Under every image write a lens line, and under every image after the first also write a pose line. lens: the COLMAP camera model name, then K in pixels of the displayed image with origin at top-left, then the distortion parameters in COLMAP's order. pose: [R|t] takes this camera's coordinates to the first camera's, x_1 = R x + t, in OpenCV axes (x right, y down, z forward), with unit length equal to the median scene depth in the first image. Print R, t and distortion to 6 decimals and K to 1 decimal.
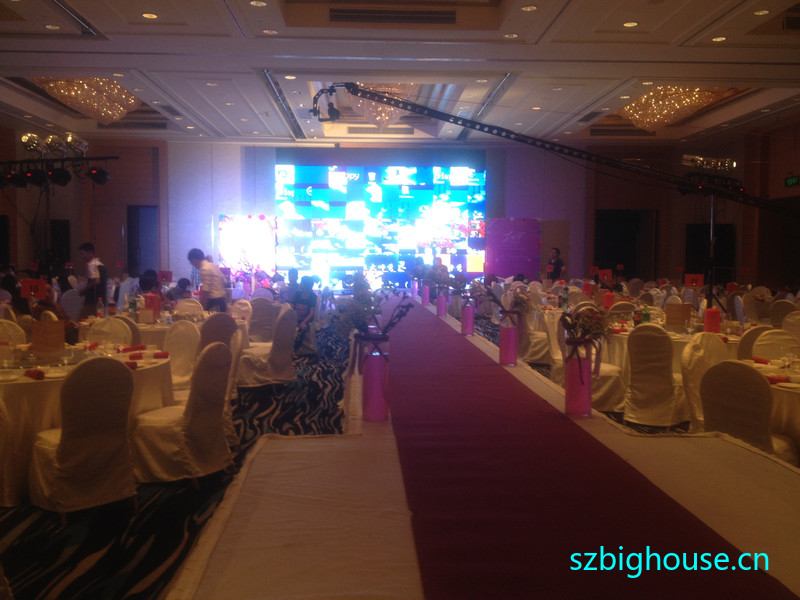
lens RADIAL K [[799.0, 0, 398.1], [0, 799.0, 297.9], [0, 0, 1]] dist [0.094598, 0.000000]
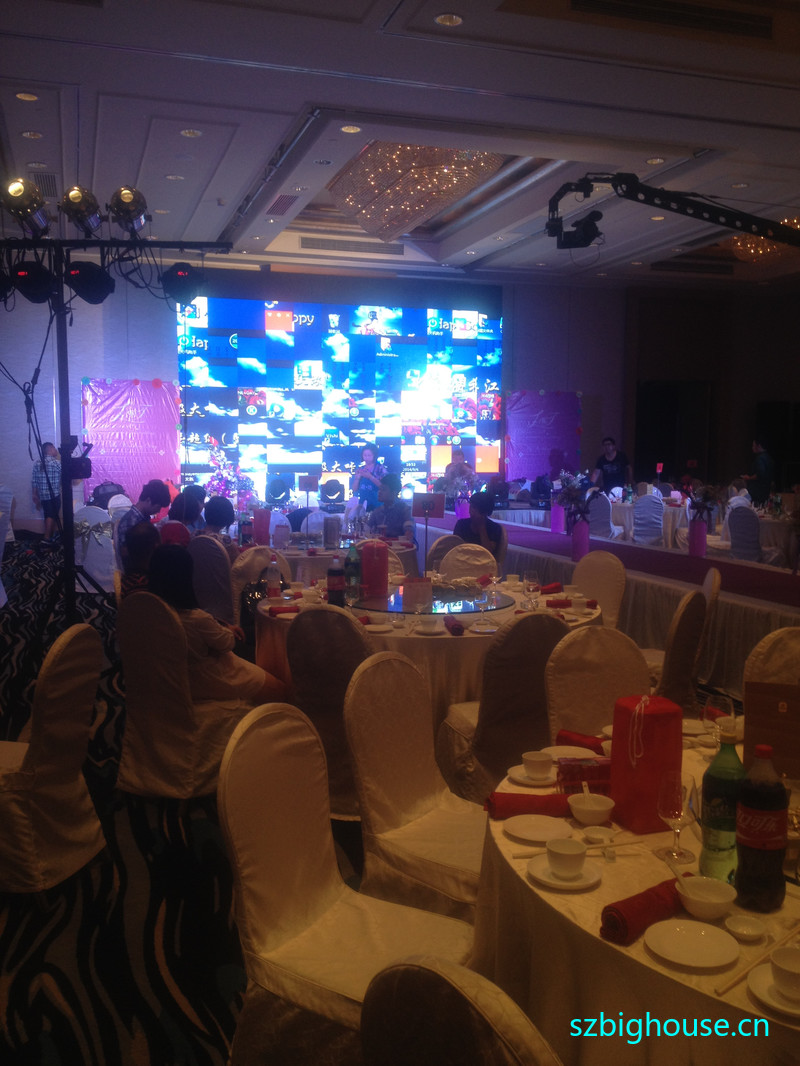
lens RADIAL K [[1064.6, 0, 401.7], [0, 1064.6, 535.3], [0, 0, 1]] dist [0.094598, 0.000000]
pose [[0.954260, -0.025747, 0.297869, -0.233729], [0.017122, 0.999356, 0.031528, -0.009926], [-0.298489, -0.024986, 0.954086, 0.186467]]
